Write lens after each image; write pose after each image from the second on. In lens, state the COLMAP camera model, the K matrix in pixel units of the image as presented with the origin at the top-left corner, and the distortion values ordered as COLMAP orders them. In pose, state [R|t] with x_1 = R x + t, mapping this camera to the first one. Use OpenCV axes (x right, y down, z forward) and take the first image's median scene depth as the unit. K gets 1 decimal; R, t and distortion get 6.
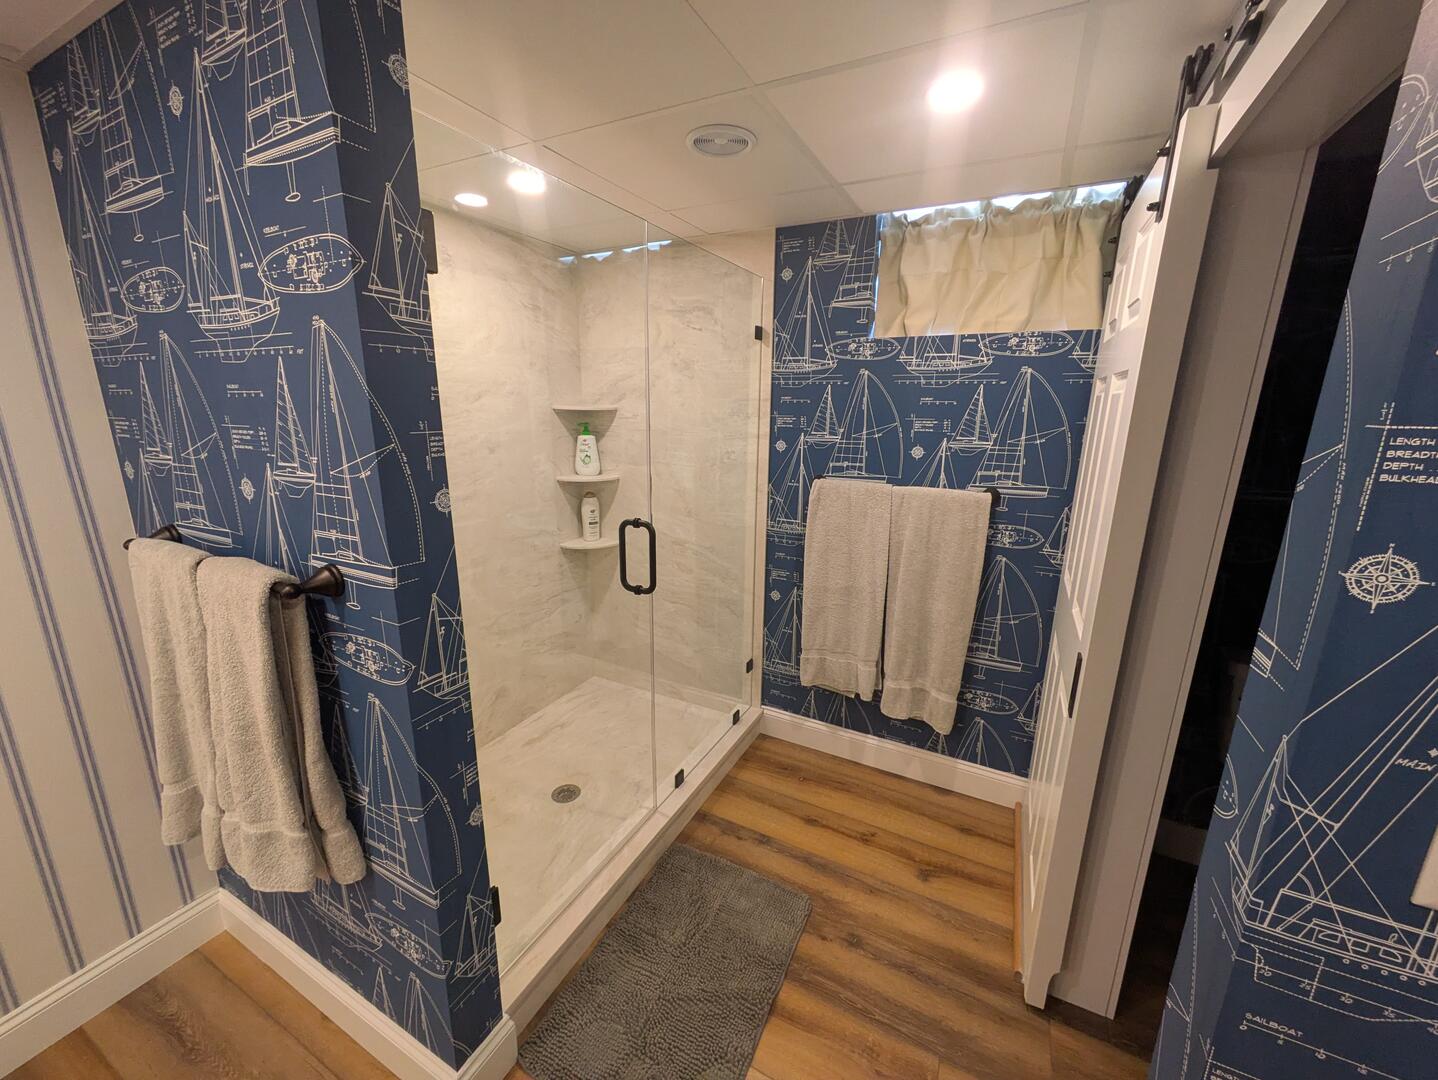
lens RADIAL K [[570.6, 0, 719.0], [0, 570.6, 540.0], [0, 0, 1]] dist [0.000785, 0.000549]
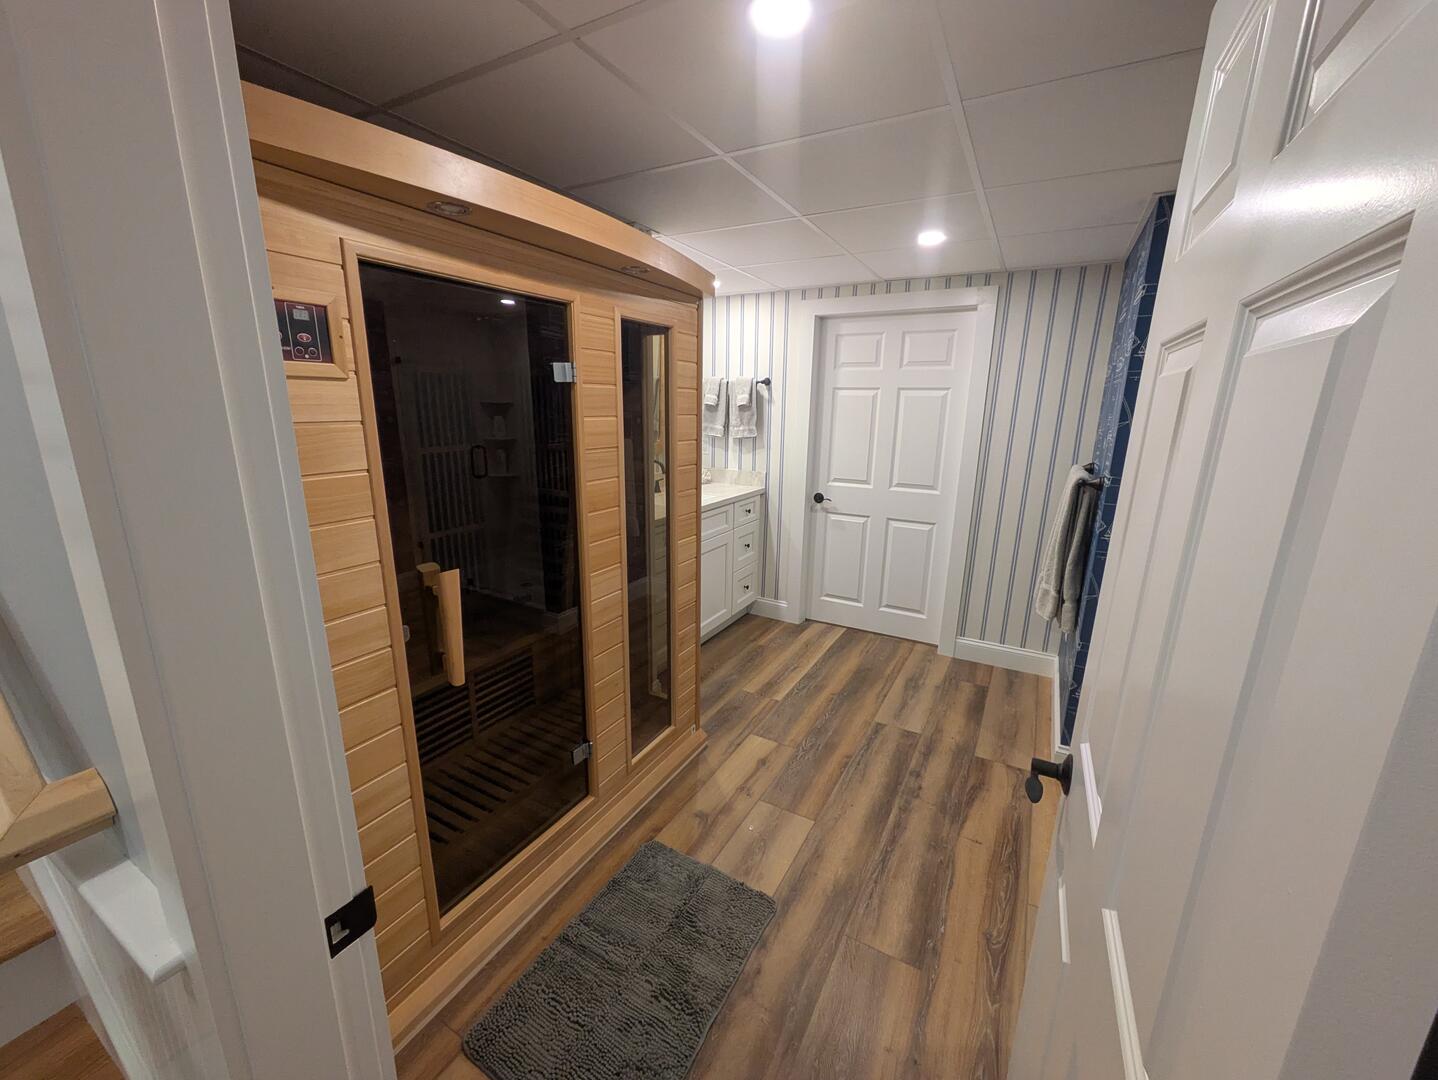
lens RADIAL K [[570.6, 0, 719.0], [0, 570.6, 540.0], [0, 0, 1]] dist [0.000785, 0.000549]
pose [[-0.035602, 0.223109, -0.974143, 1.080930], [-0.249709, 0.941856, 0.224840, 0.105934], [0.967666, 0.251257, 0.022181, -0.279089]]
